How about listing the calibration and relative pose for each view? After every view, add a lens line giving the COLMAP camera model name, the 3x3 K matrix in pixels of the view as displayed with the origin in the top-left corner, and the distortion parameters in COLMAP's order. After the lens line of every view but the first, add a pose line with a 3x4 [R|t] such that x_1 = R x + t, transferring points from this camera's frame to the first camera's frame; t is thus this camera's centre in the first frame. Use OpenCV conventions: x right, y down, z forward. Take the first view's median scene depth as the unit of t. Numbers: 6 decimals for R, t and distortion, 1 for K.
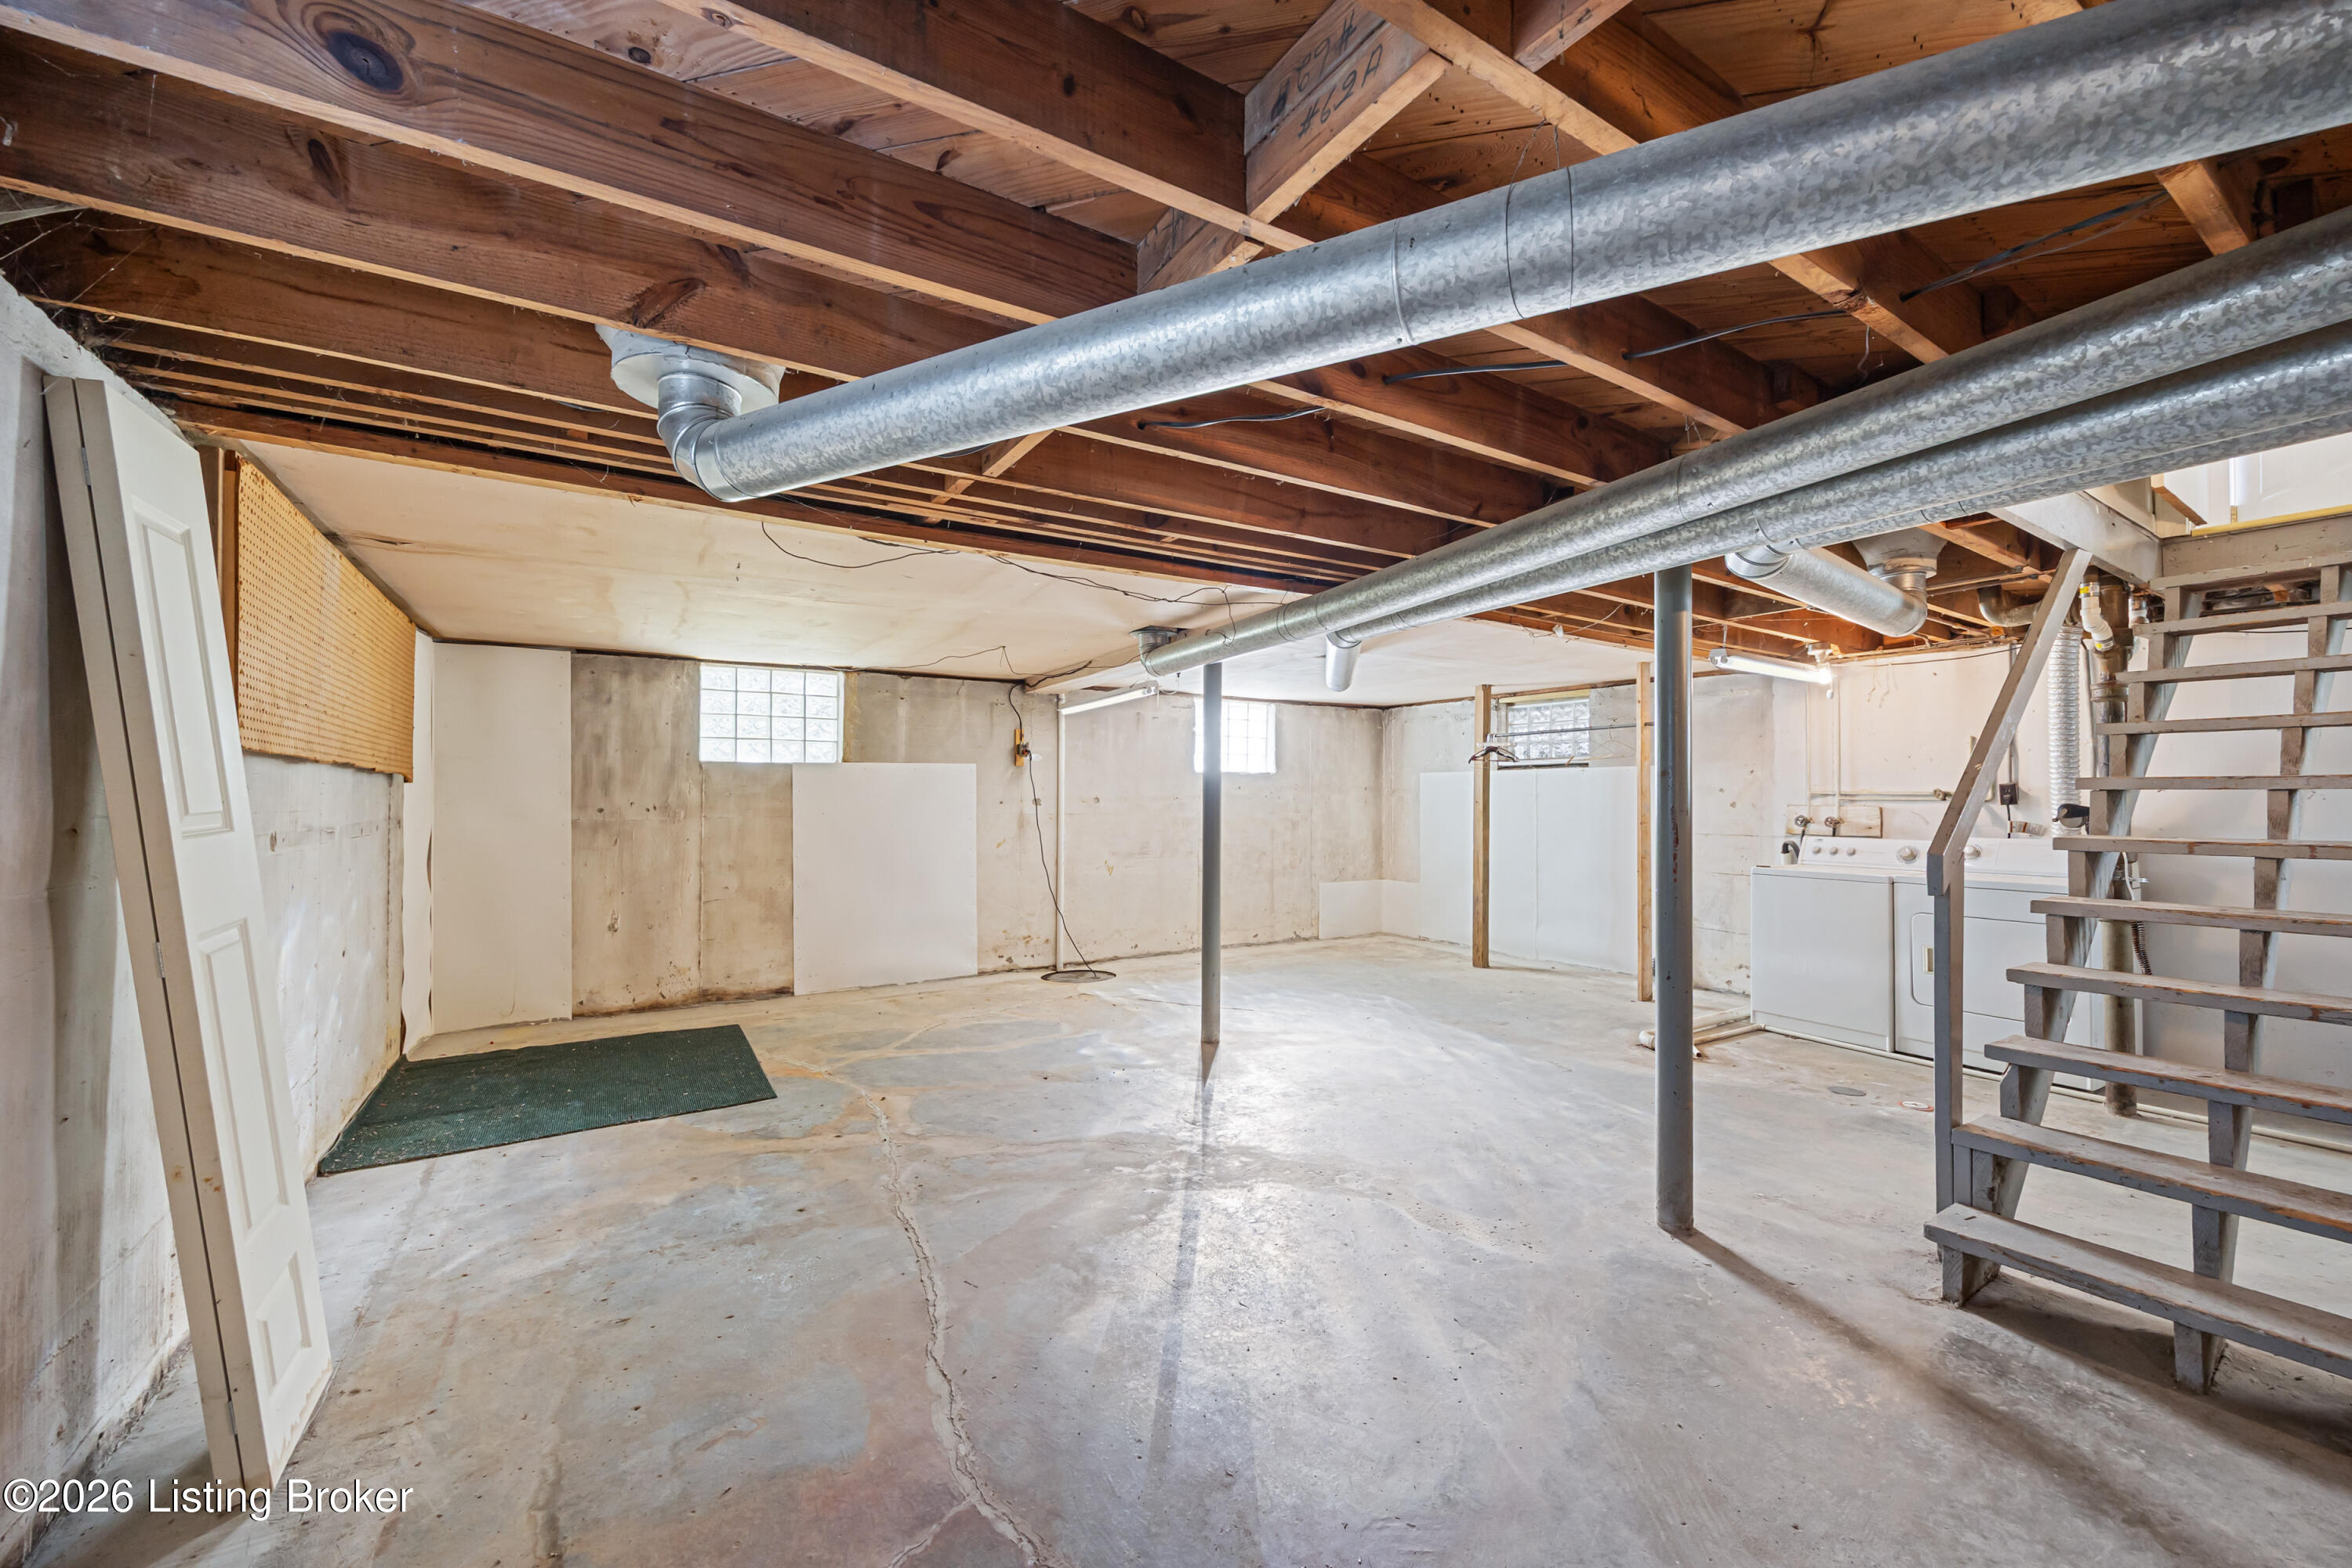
lens RADIAL K [[943.6, 0, 1170.8], [0, 943.6, 779.7], [0, 0, 1]] dist [0.001520, 0.000215]
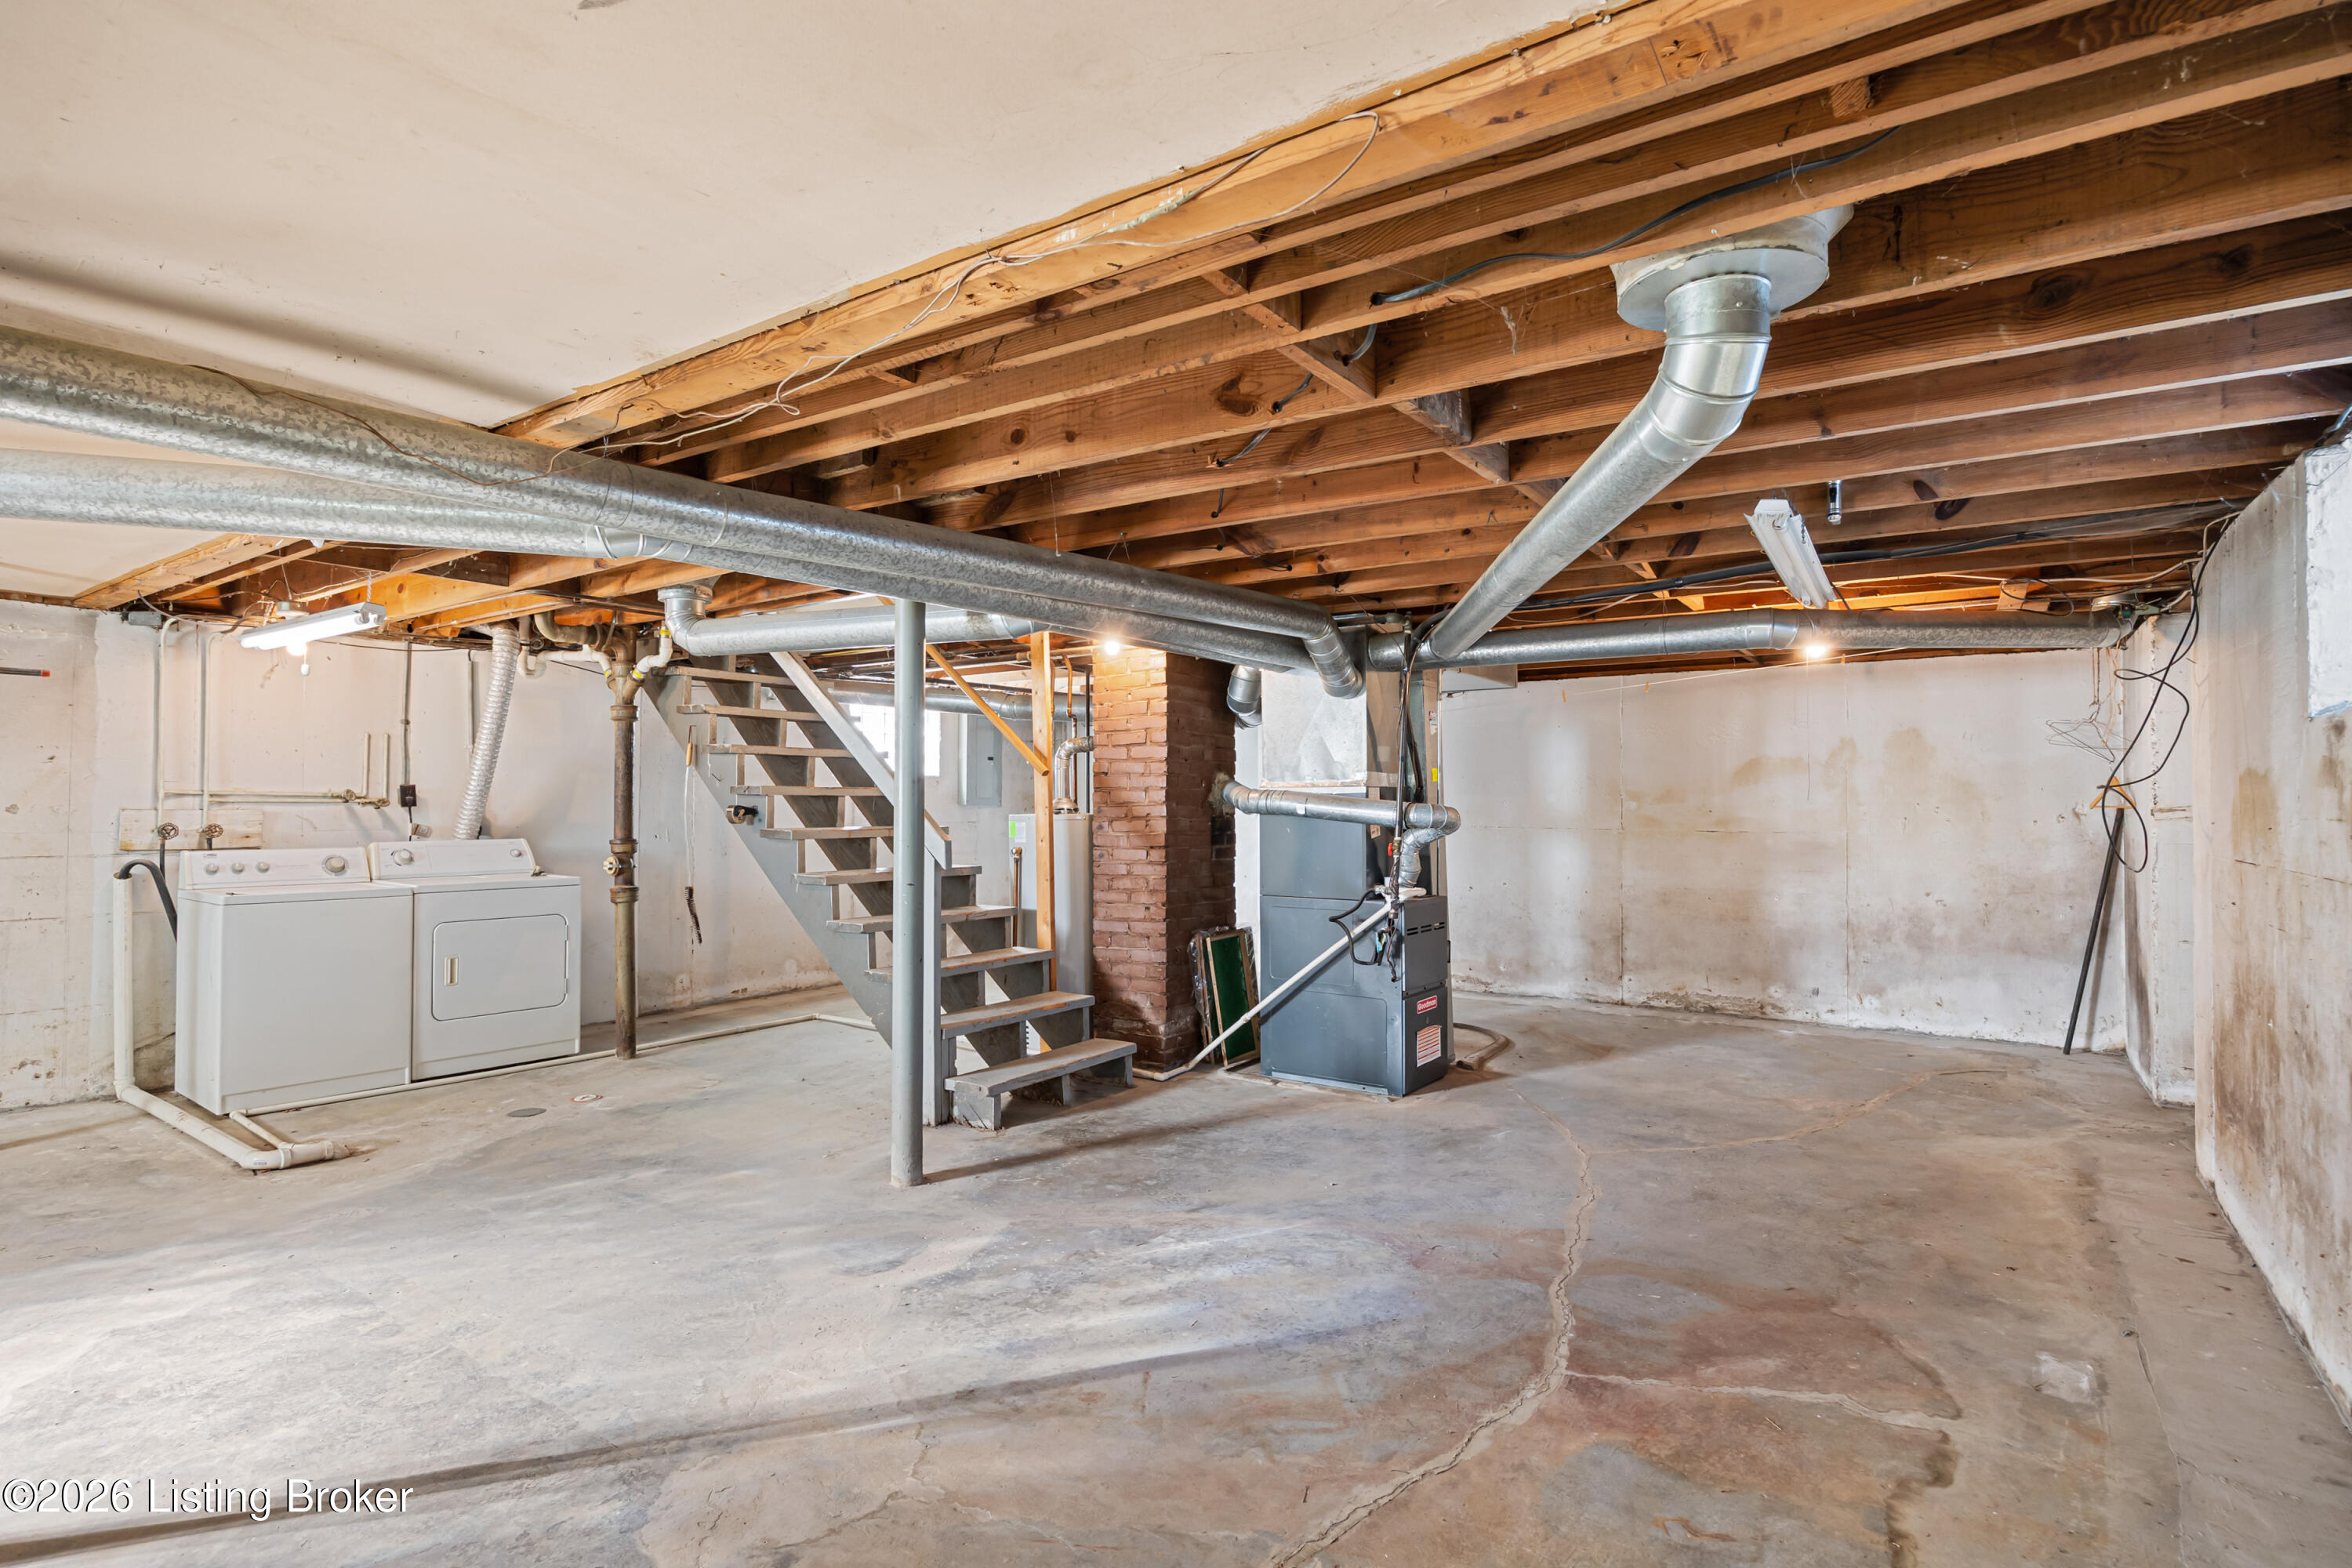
lens RADIAL K [[1103.9, 0, 1176.0], [0, 1103.9, 784.0], [0, 0, 1]] dist [-0.003356, -0.000417]
pose [[-0.394273, 0.014653, 0.918877, -0.680964], [-0.023790, 0.999375, -0.026144, 0.019141], [-0.918685, -0.032168, -0.393678, 1.036975]]
